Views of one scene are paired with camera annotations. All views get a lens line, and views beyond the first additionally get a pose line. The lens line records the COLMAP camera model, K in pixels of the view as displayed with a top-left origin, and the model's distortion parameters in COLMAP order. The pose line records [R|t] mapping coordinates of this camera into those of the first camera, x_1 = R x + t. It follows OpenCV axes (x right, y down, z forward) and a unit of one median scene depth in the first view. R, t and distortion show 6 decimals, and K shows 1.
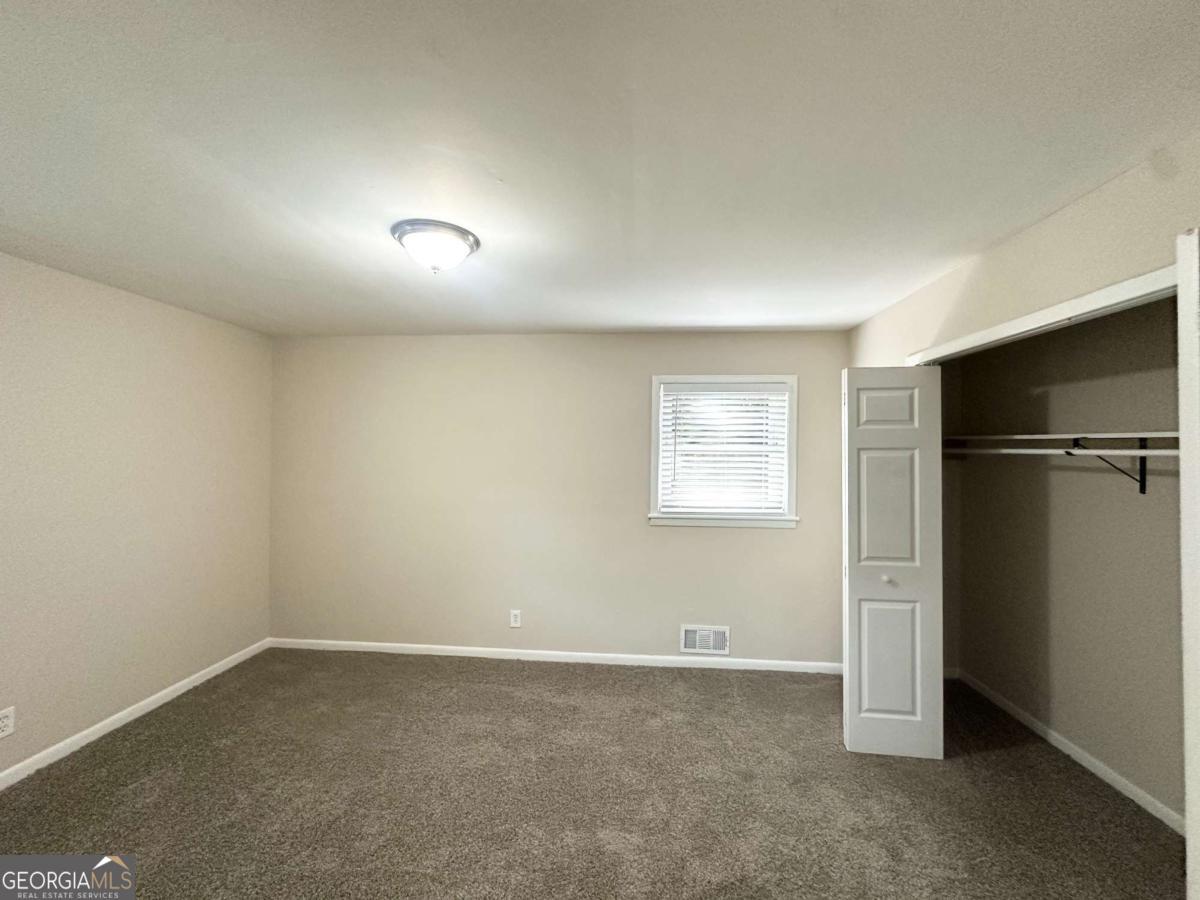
lens RADIAL K [[477.6, 0, 591.1], [0, 477.6, 439.9], [0, 0, 1]] dist [-0.001007, 0.000114]
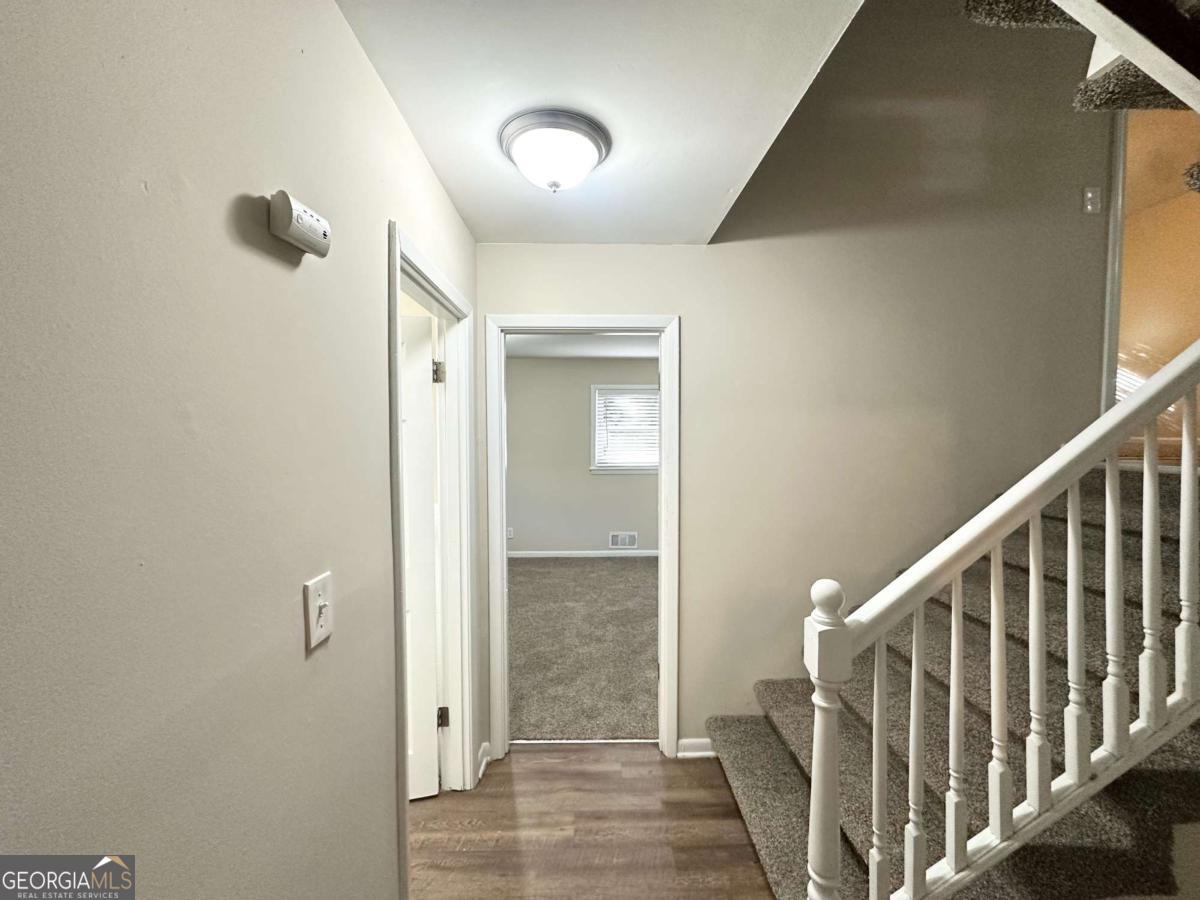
lens RADIAL K [[477.6, 0, 597.5], [0, 477.6, 441.8], [0, 0, 1]] dist [-0.001007, 0.000114]
pose [[0.993174, -0.014128, 0.115786, -0.046721], [0.008859, 0.998907, 0.045900, -0.011373], [-0.116308, -0.044561, 0.992213, -0.675535]]
